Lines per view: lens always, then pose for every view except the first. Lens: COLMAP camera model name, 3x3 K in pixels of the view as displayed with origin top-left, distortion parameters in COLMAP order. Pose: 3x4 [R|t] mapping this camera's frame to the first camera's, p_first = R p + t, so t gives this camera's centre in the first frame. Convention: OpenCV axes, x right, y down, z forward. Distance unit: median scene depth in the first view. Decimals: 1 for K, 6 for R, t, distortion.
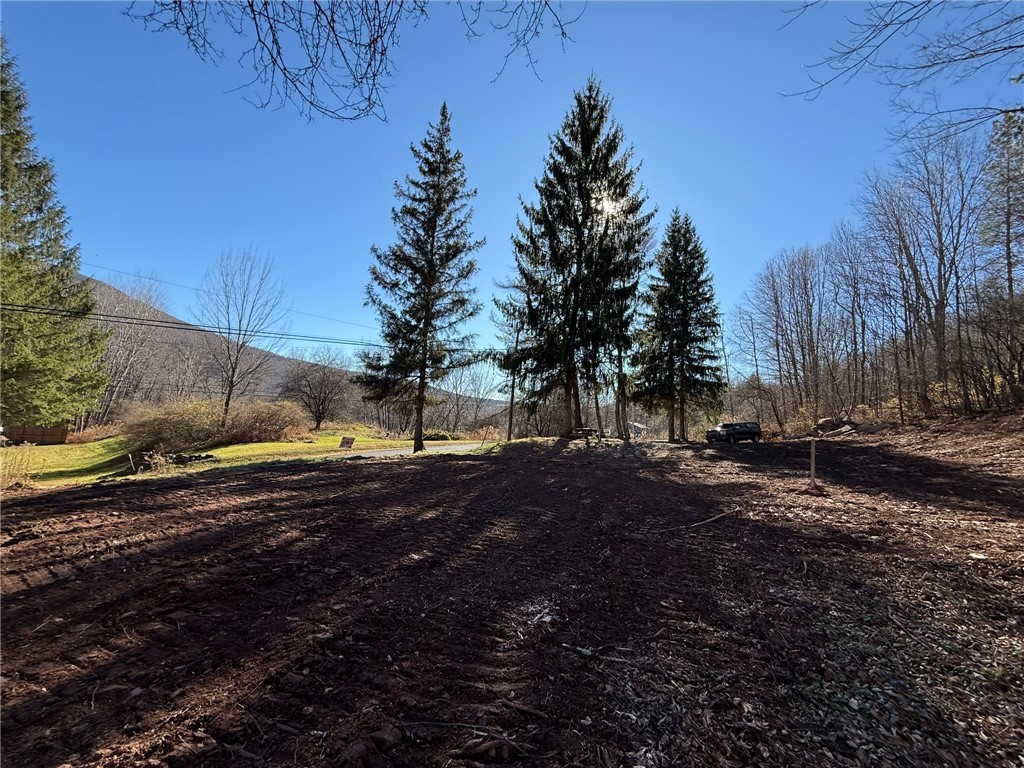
lens RADIAL K [[405.4, 0, 508.9], [0, 405.4, 383.0], [0, 0, 1]] dist [0.000011, -0.000215]
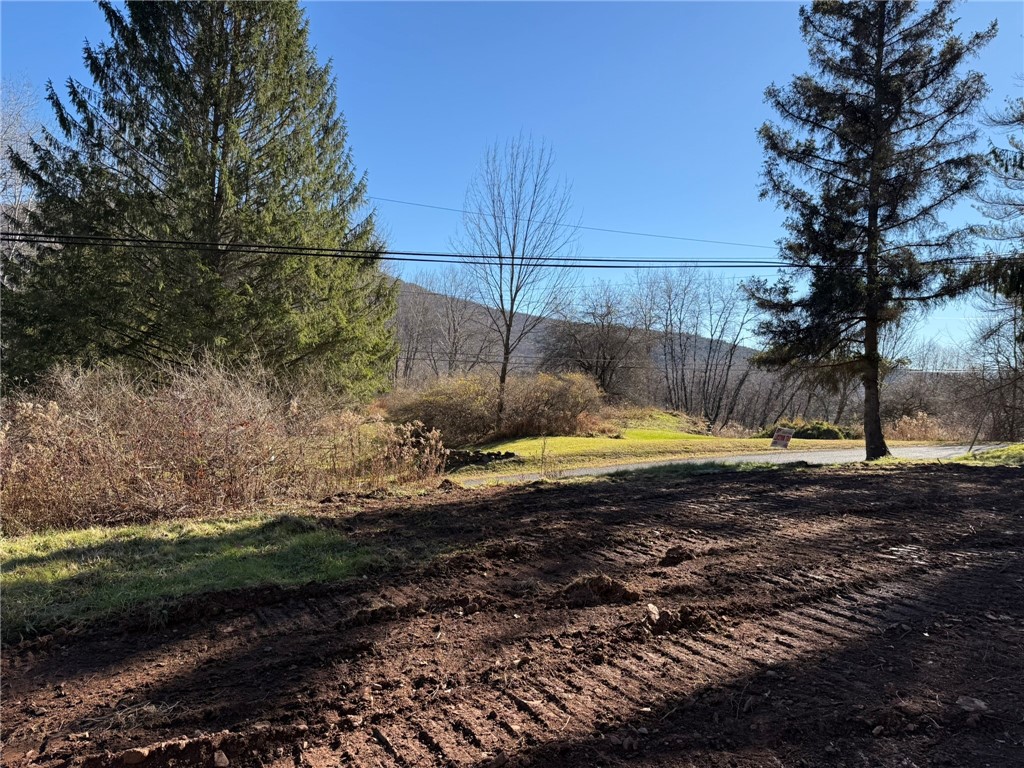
lens RADIAL K [[702.7, 0, 510.1], [0, 702.7, 384.6], [0, 0, 1]] dist [0.010154, 0.000260]
pose [[0.884038, -0.016100, -0.467138, -0.190050], [0.046277, 0.997511, 0.053198, 0.000478], [0.465119, -0.068647, 0.882582, -0.038660]]
